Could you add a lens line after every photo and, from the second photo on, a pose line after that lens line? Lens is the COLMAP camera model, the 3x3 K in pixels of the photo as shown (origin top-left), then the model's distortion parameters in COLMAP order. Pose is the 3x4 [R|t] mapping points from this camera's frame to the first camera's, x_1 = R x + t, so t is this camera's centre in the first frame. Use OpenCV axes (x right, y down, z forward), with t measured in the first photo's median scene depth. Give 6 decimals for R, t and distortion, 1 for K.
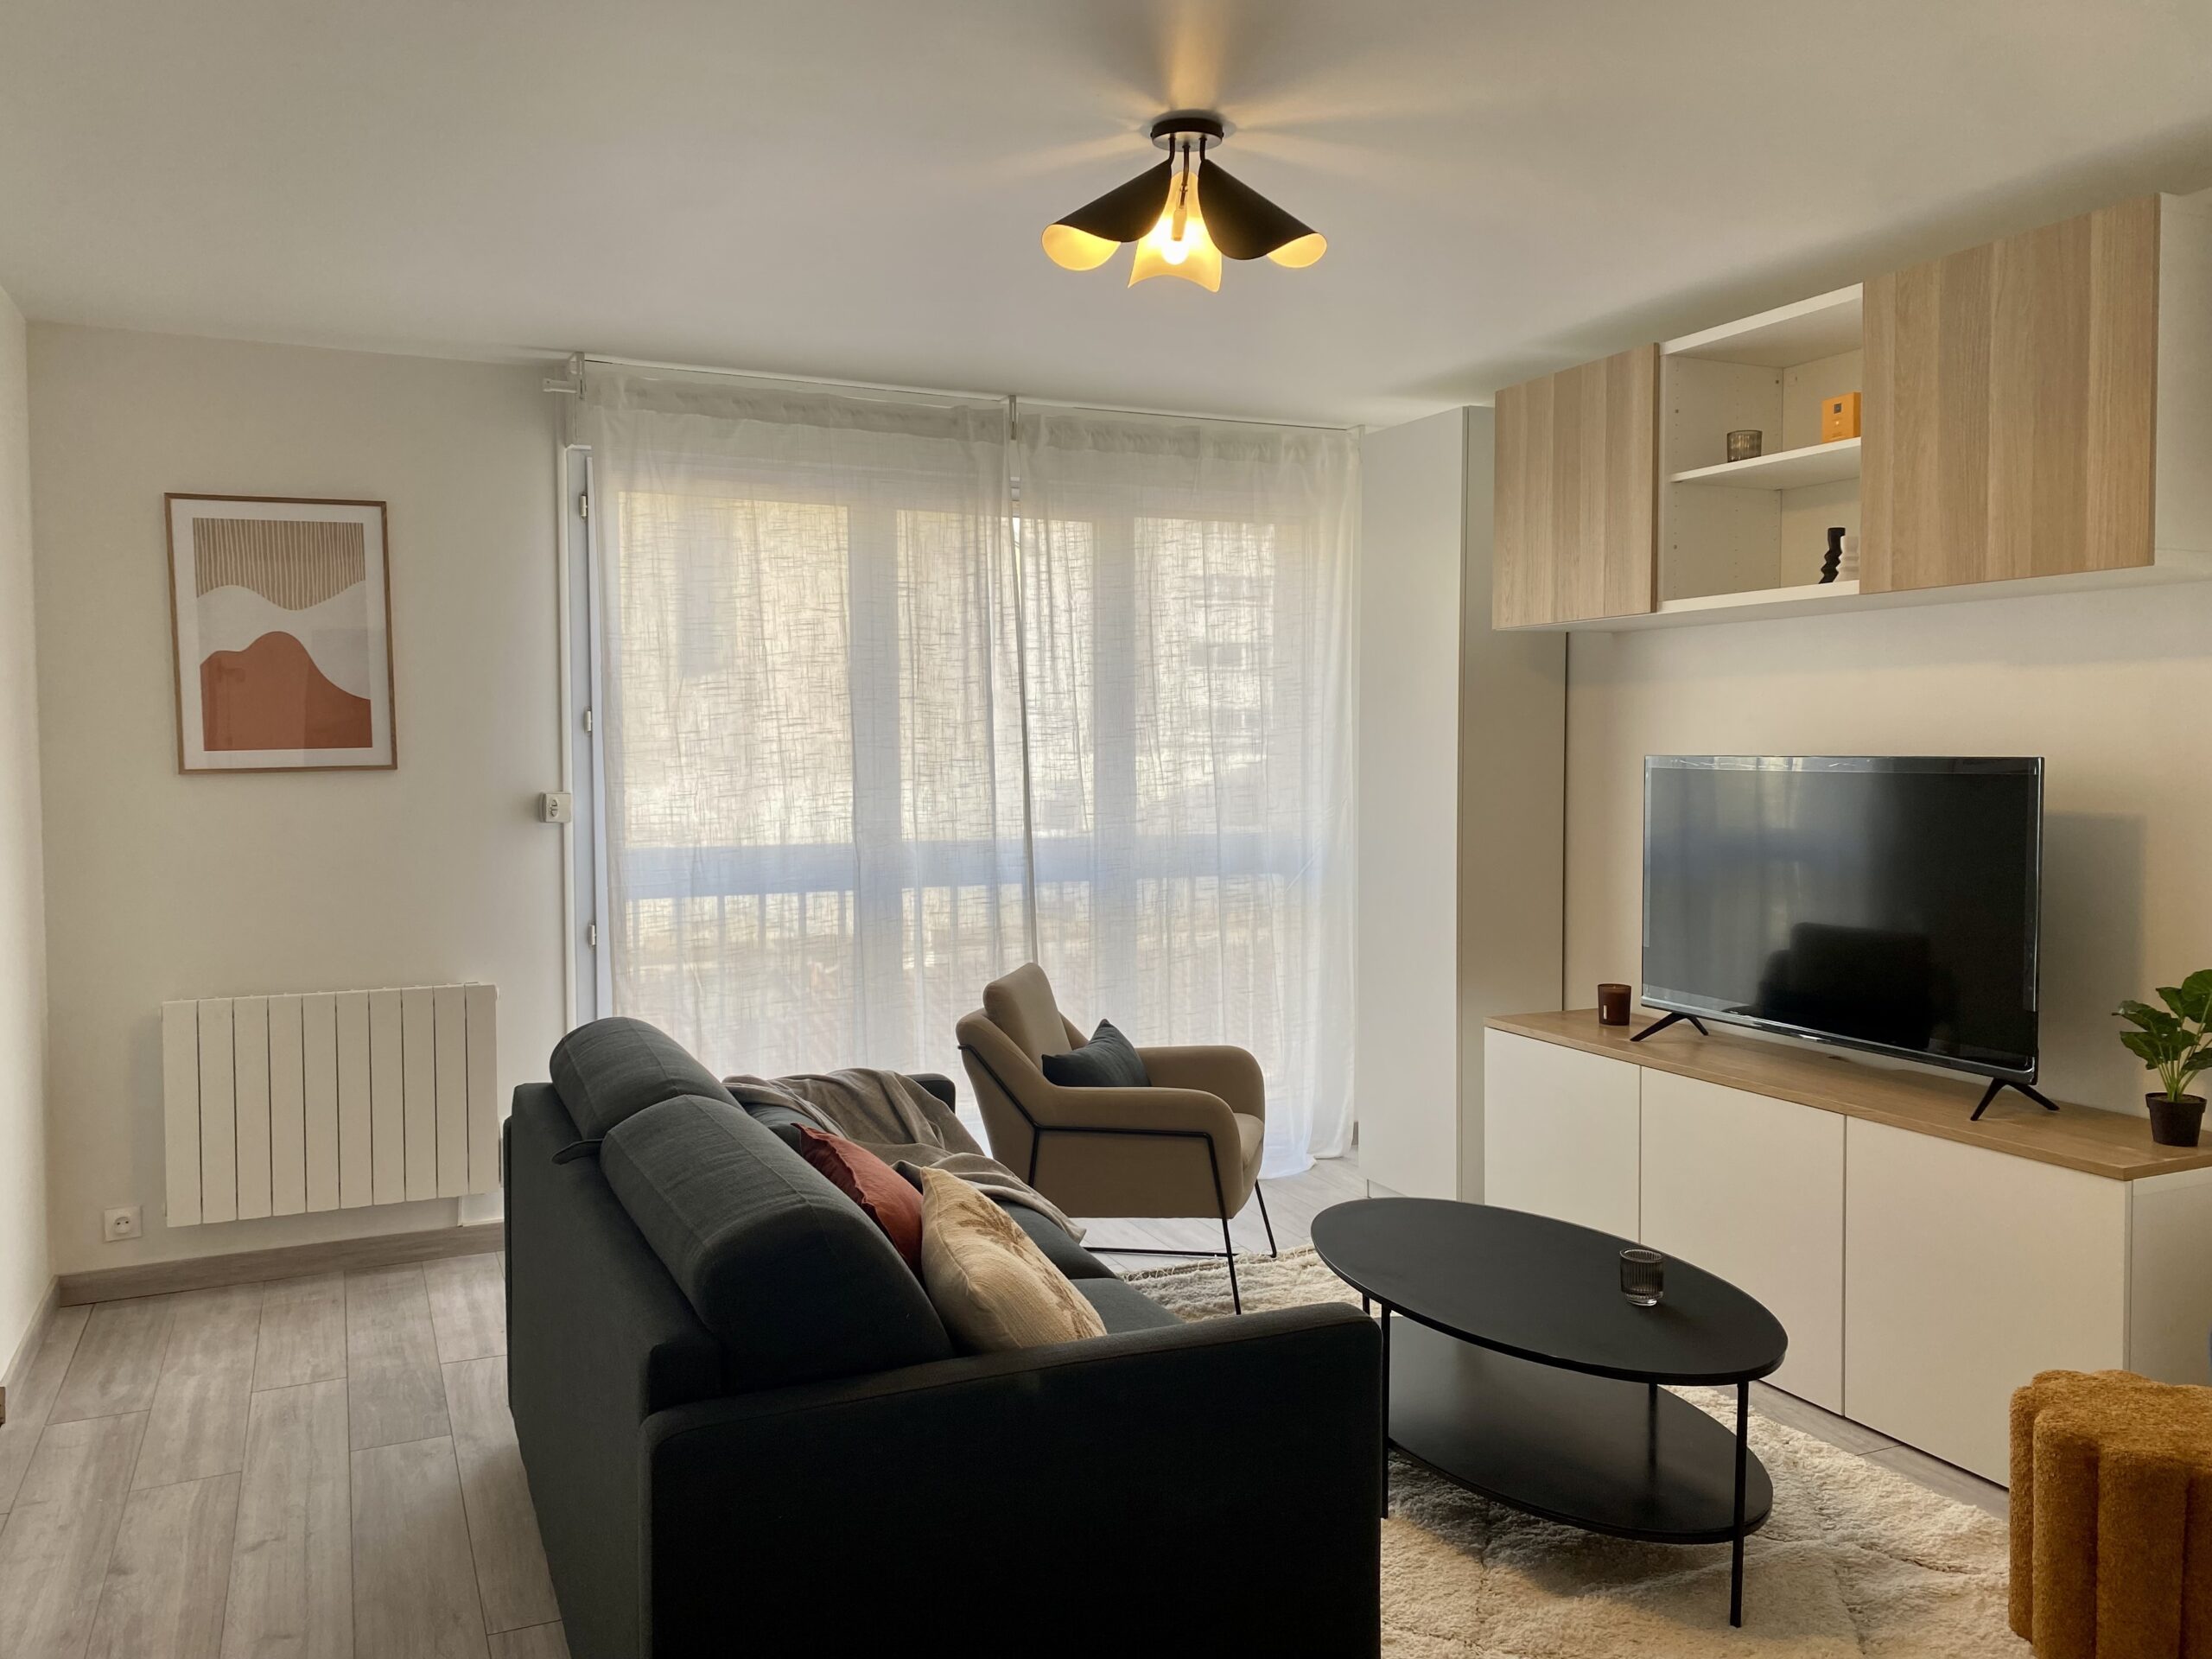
lens RADIAL K [[1705.1, 0, 1110.1], [0, 1705.1, 808.9], [0, 0, 1]] dist [0.051425, -0.048537]
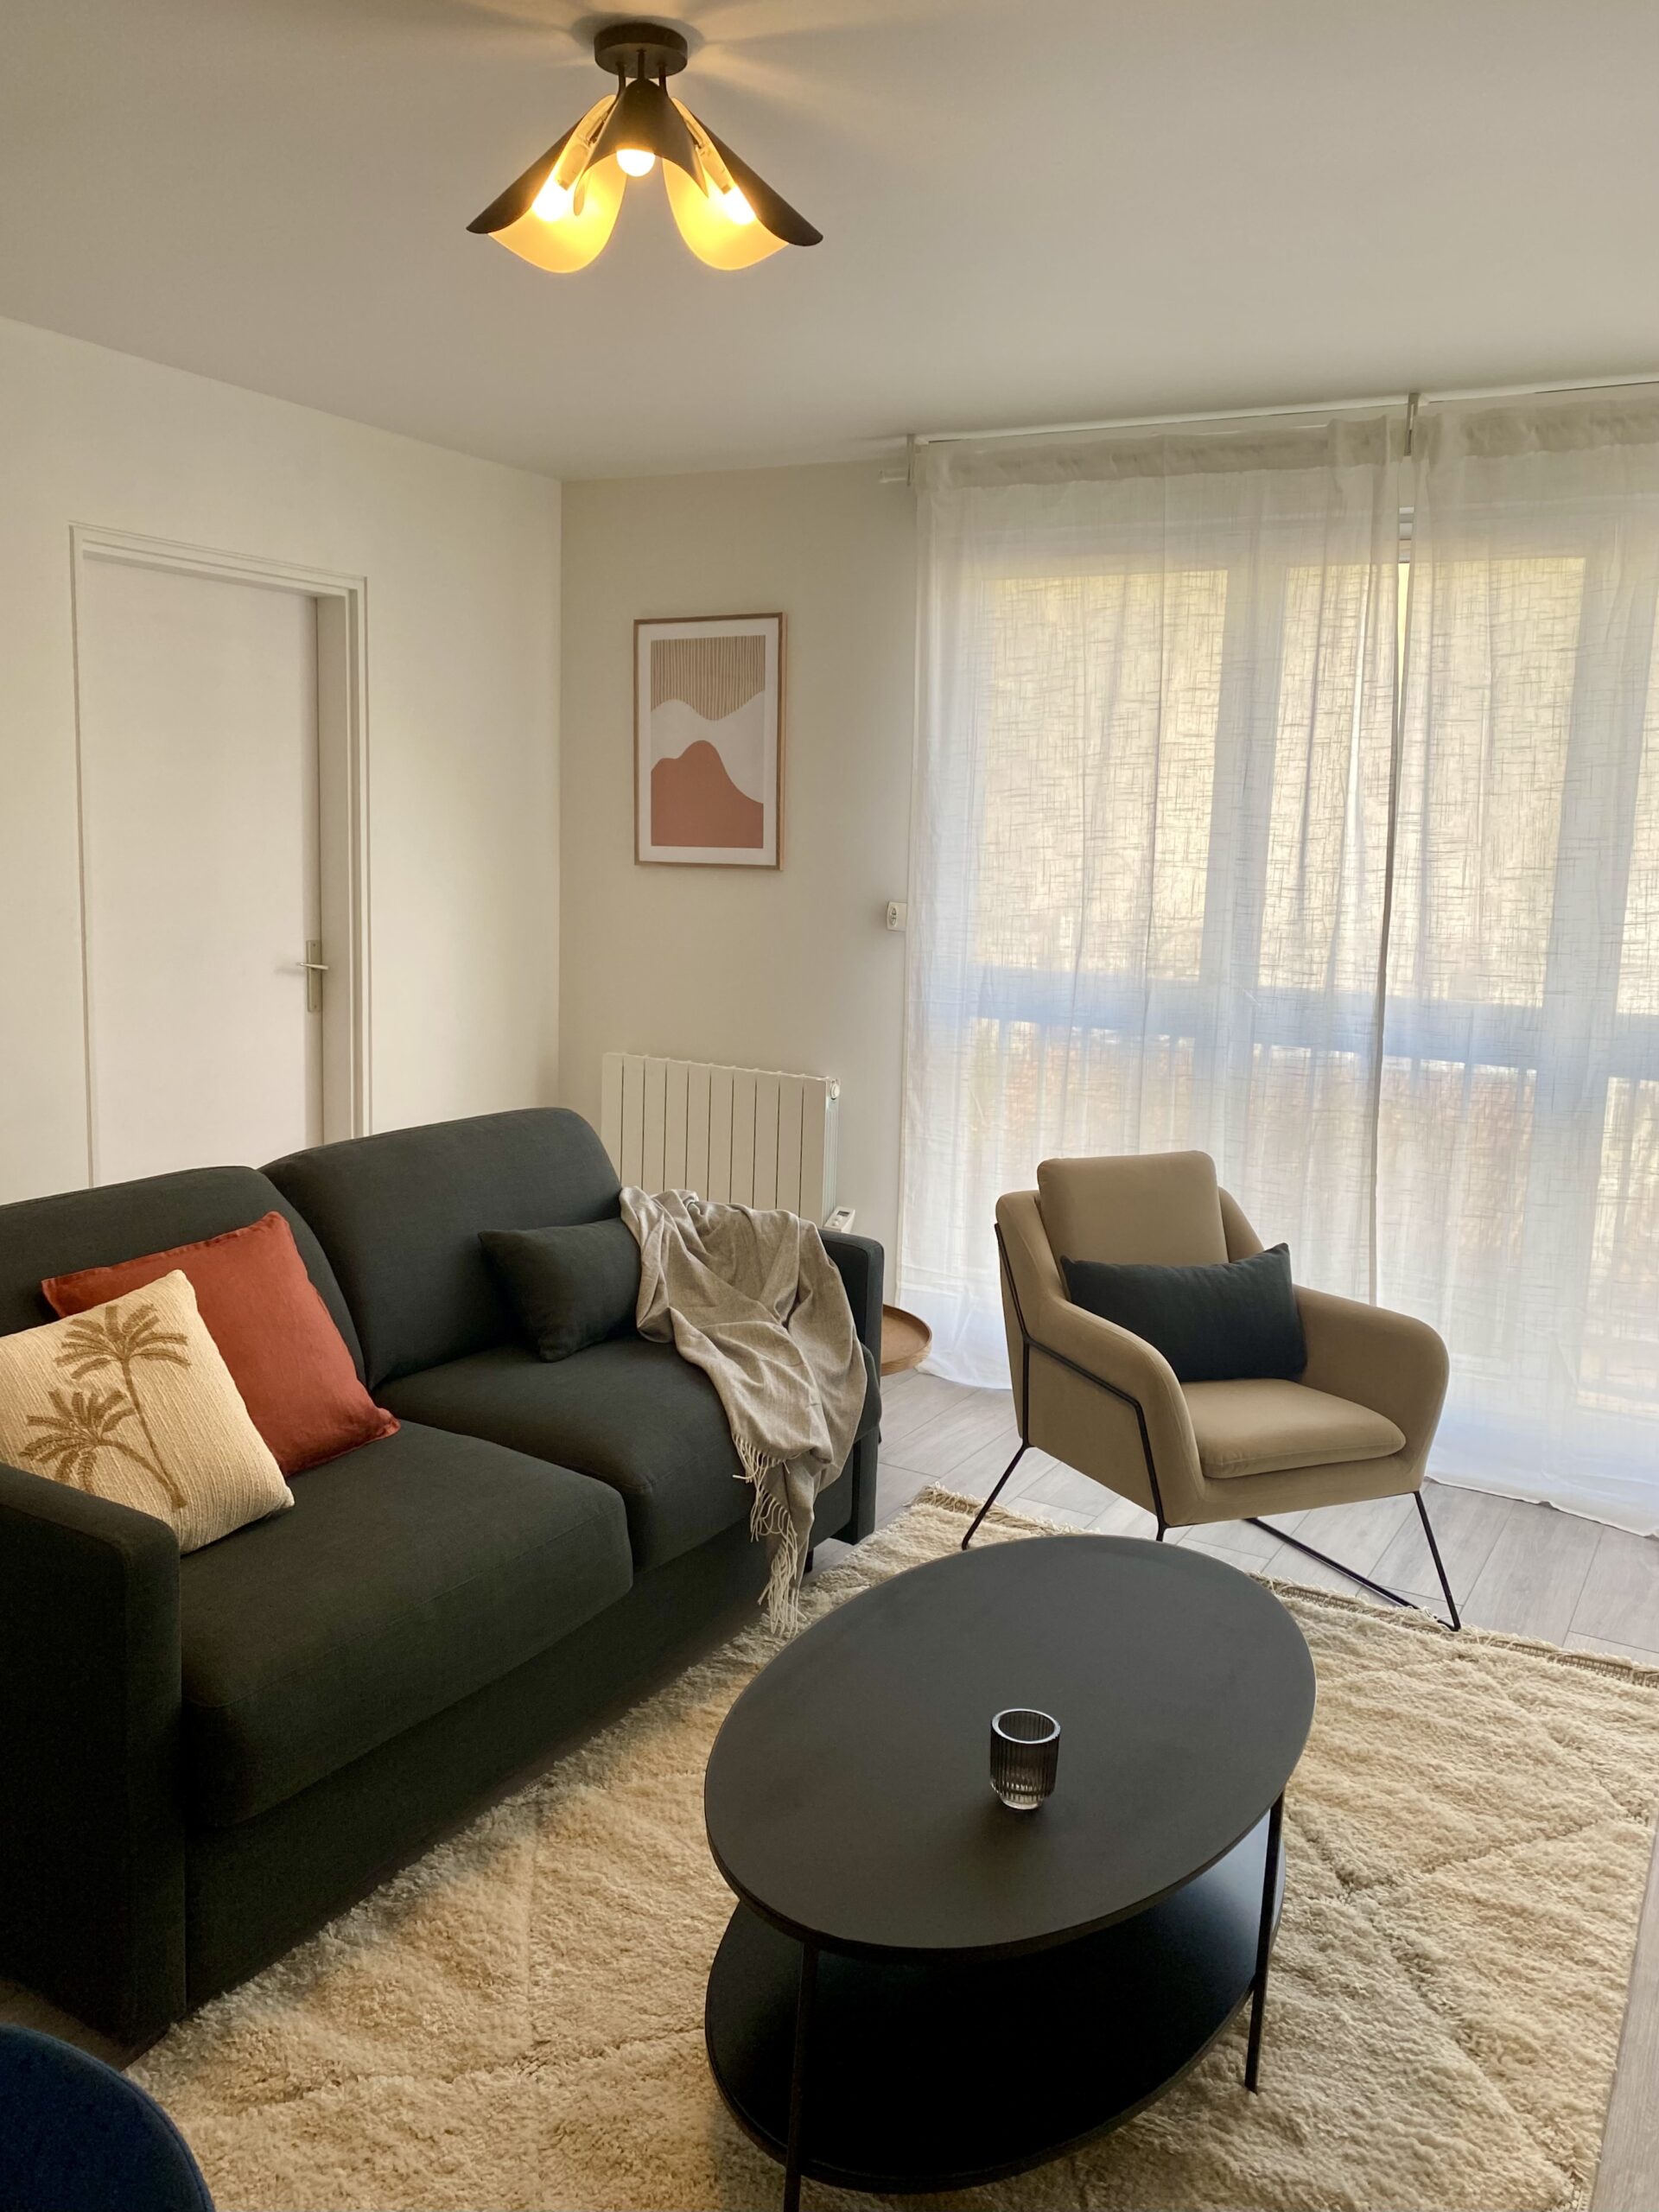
lens RADIAL K [[1705.1, 0, 830.2], [0, 1705.1, 1092.8], [0, 0, 1]] dist [0.051425, -0.048537]
pose [[0.596379, 0.149069, -0.788740, 0.464807], [-0.063931, 0.988304, 0.138446, -0.034668], [0.800153, -0.032141, 0.598934, 0.383876]]
